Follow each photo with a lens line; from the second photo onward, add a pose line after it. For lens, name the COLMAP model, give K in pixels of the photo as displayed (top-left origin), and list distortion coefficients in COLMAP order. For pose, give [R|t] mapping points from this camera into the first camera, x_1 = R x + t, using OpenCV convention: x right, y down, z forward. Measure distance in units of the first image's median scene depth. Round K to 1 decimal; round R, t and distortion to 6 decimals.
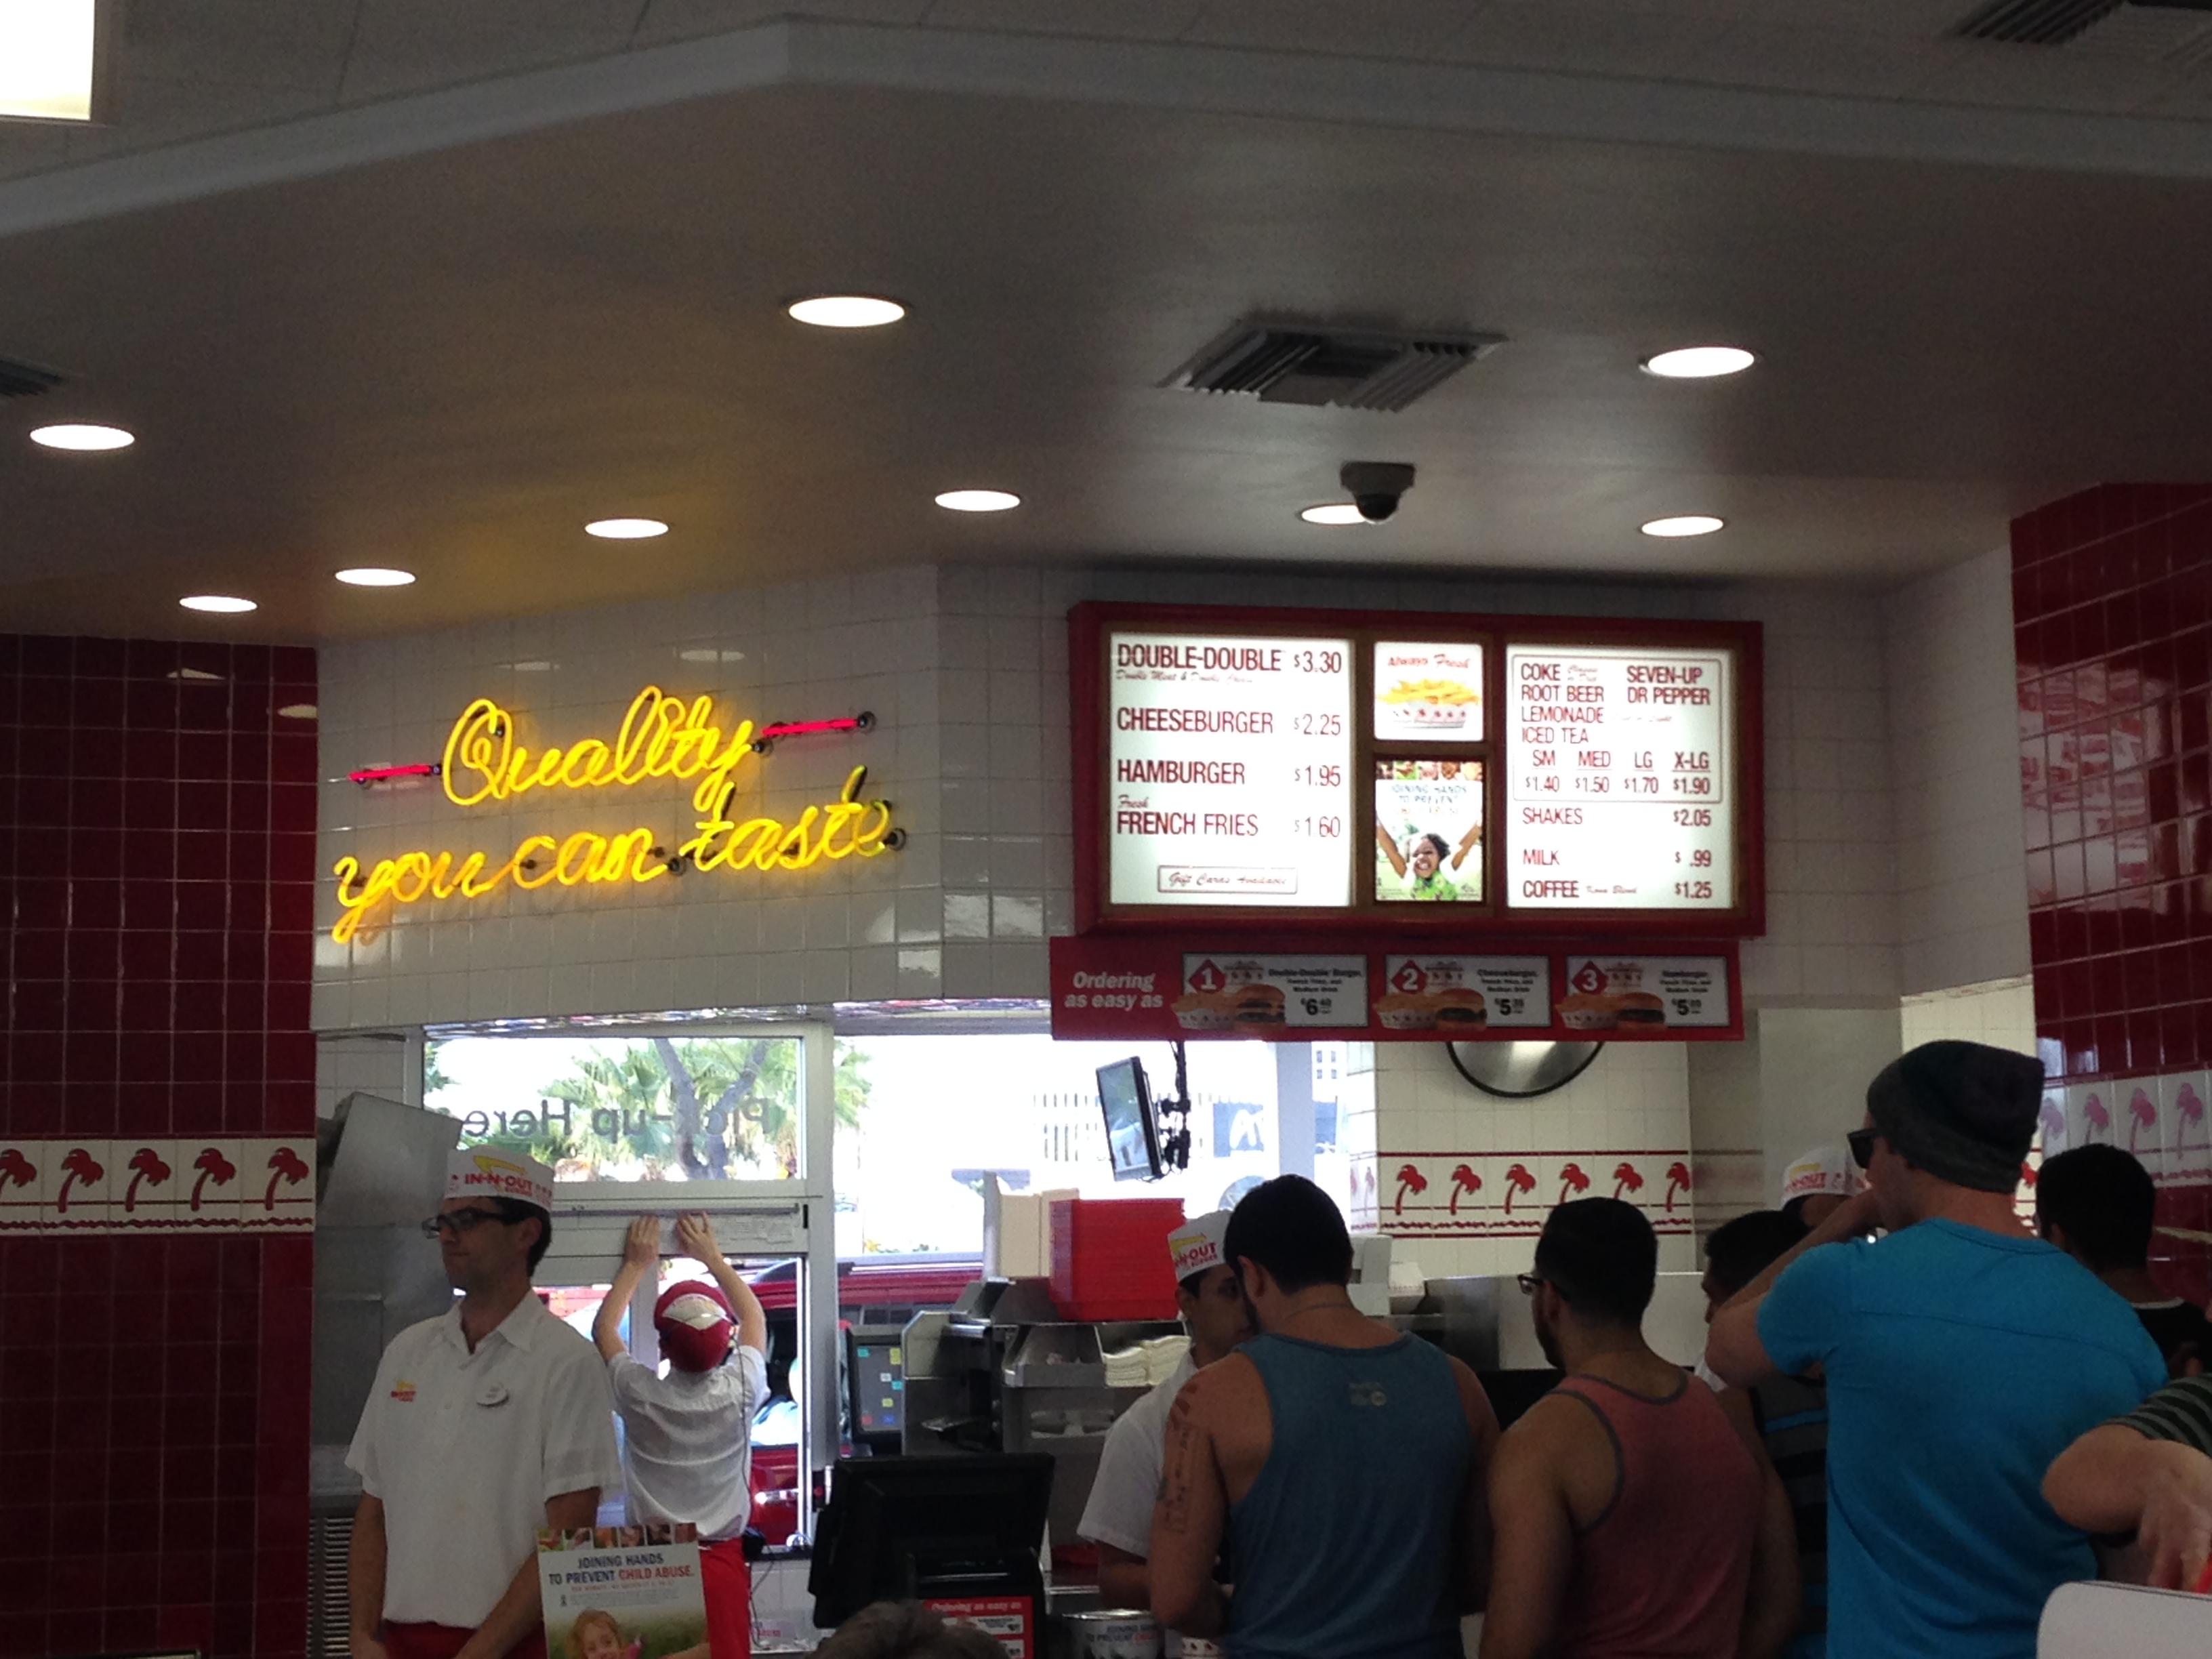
lens RADIAL K [[3994.1, 0, 1106.1], [0, 3994.1, 835.4], [0, 0, 1]] dist [-0.035617, 0.000000]
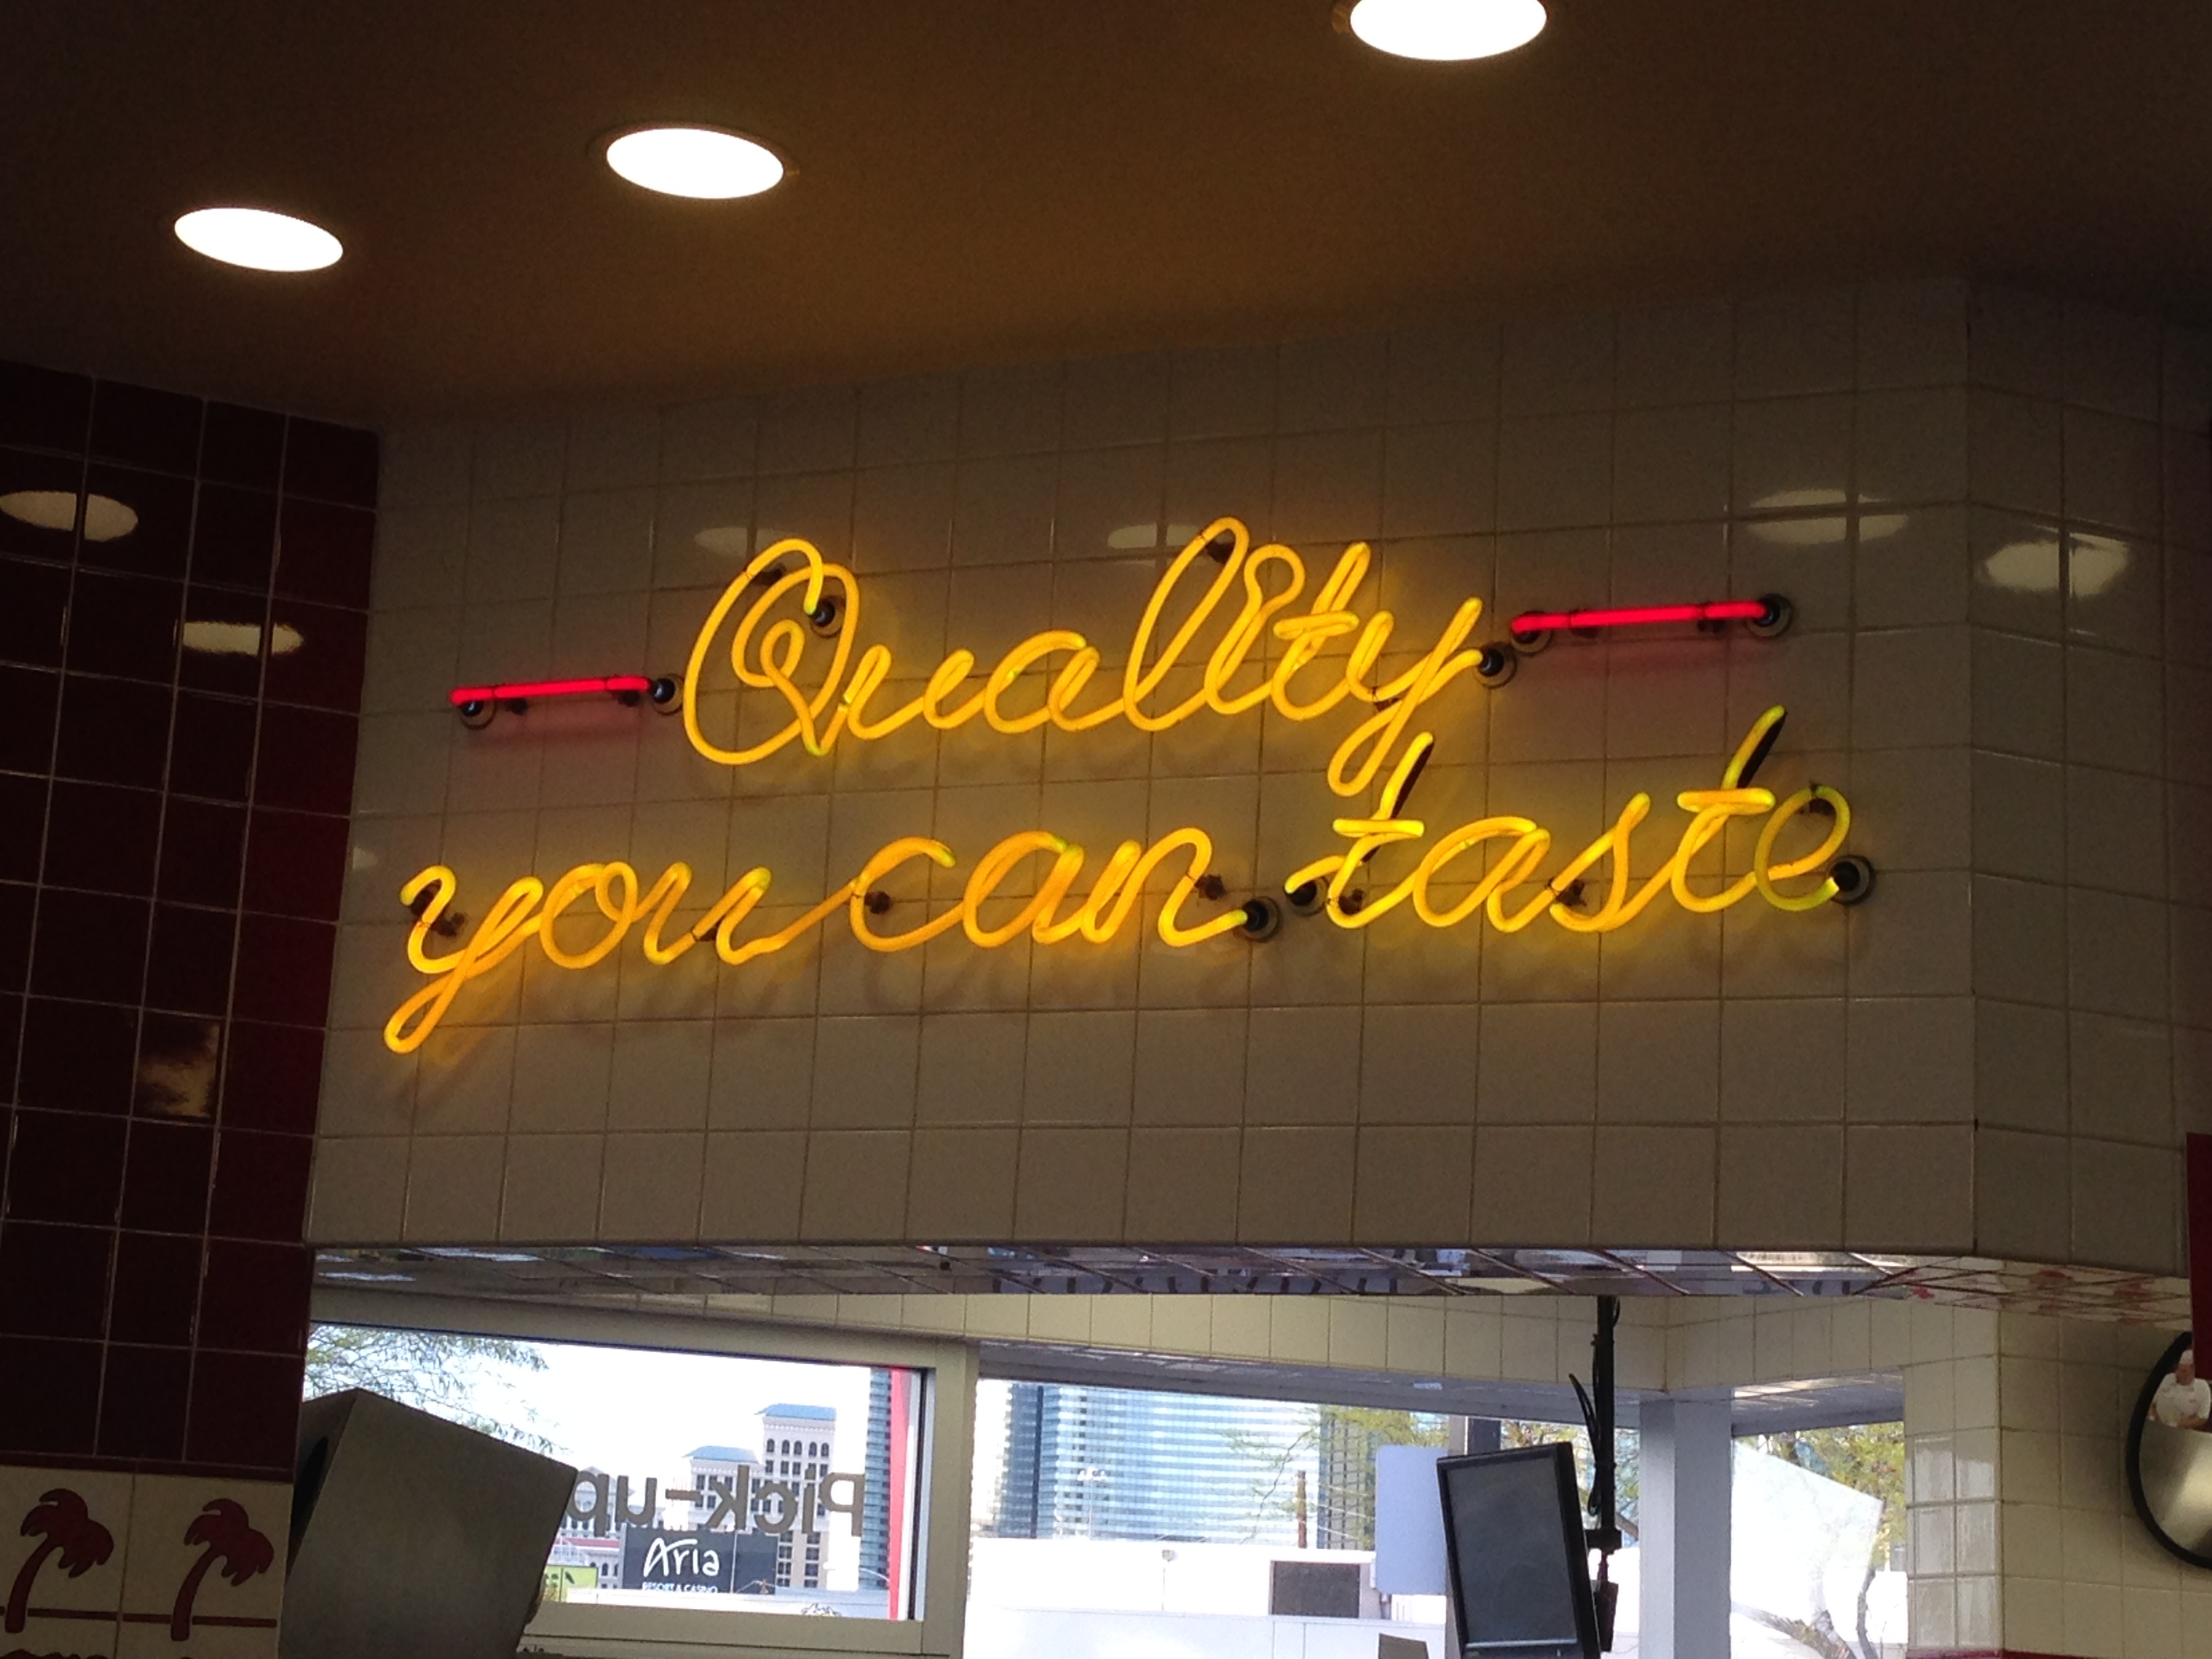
lens RADIAL K [[4160.9, 0, 1104.3], [0, 4160.9, 836.2], [0, 0, 1]] dist [0.047346, 0.000000]
pose [[0.987573, 0.091643, 0.127679, -0.184557], [-0.078228, 0.991242, -0.106397, 0.049128], [-0.136312, 0.095087, 0.986092, 0.545447]]
